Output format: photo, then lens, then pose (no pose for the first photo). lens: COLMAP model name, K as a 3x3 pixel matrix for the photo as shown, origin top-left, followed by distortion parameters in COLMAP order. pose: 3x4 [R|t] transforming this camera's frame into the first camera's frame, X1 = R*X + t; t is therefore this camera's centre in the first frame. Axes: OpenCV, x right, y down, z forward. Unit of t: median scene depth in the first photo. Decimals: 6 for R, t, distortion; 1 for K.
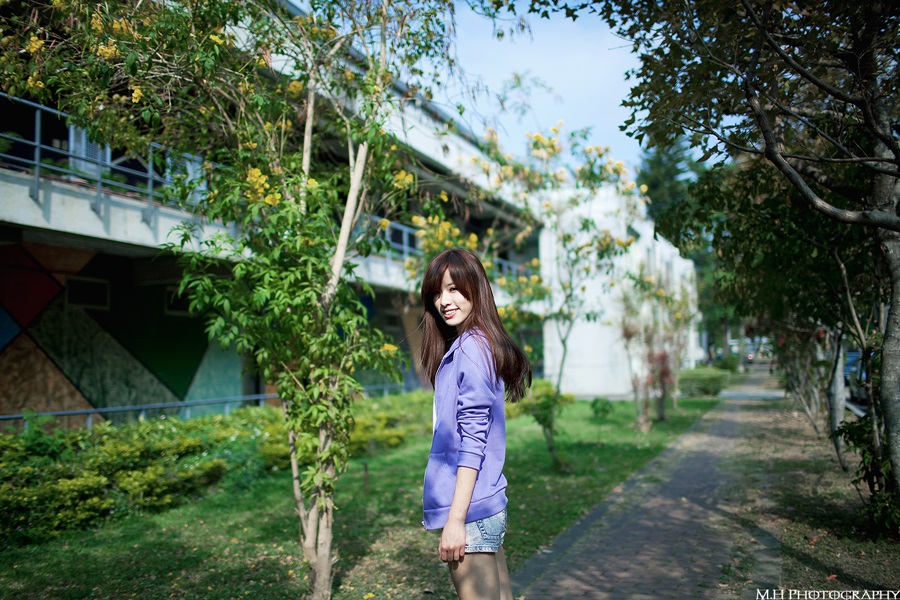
lens RADIAL K [[911.2, 0, 450.0], [0, 911.2, 300.0], [0, 0, 1]] dist [-0.066869, 0.003788]
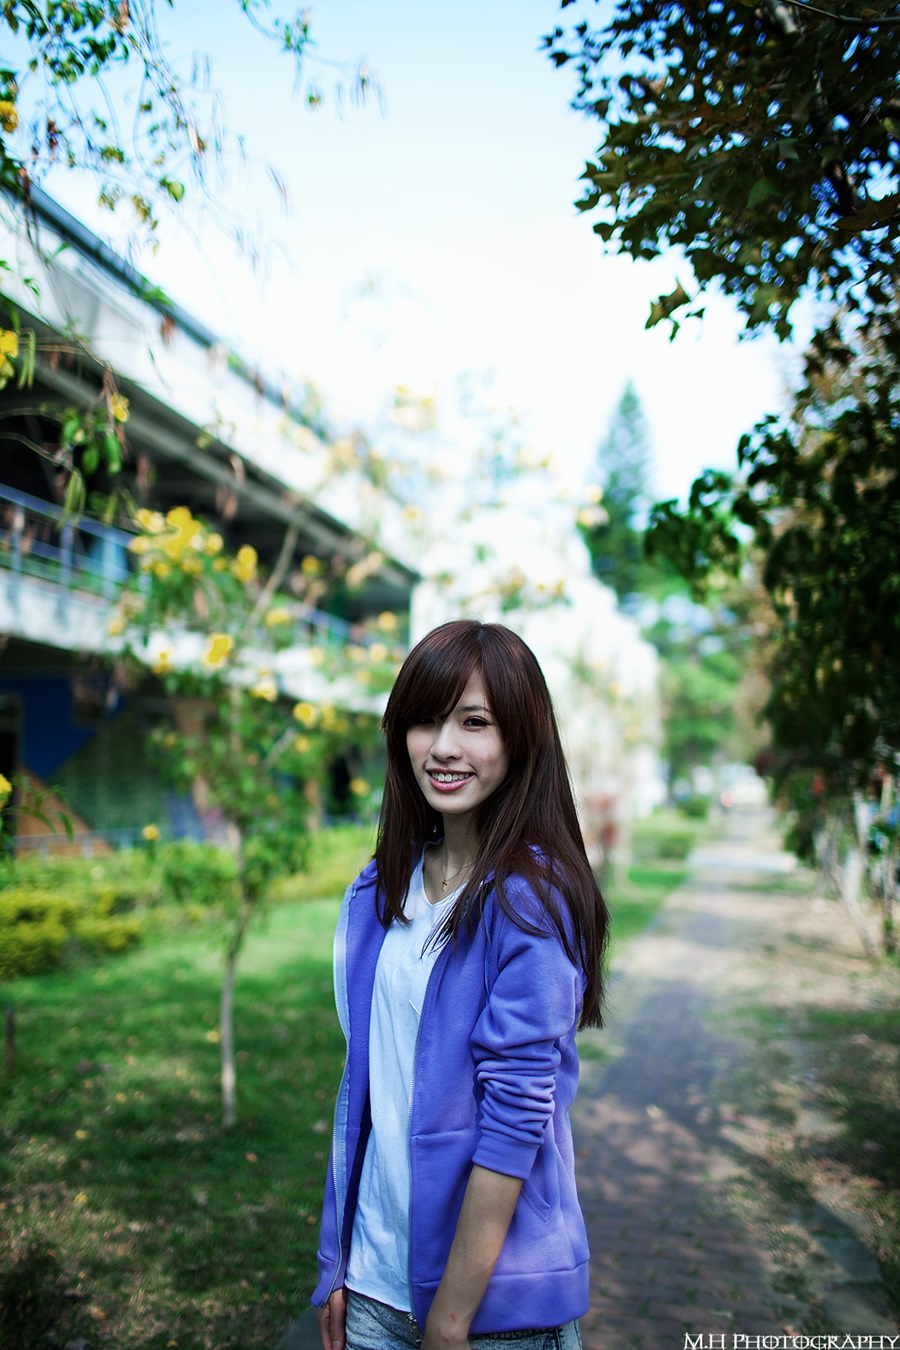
lens RADIAL K [[1366.8, 0, 450.0], [0, 1366.8, 675.0], [0, 0, 1]] dist [-0.066869, 0.003788]
pose [[0.991327, 0.046336, 0.122980, 0.033374], [-0.044535, 0.998857, -0.017359, 0.000698], [-0.123643, 0.011731, 0.992257, 0.197797]]
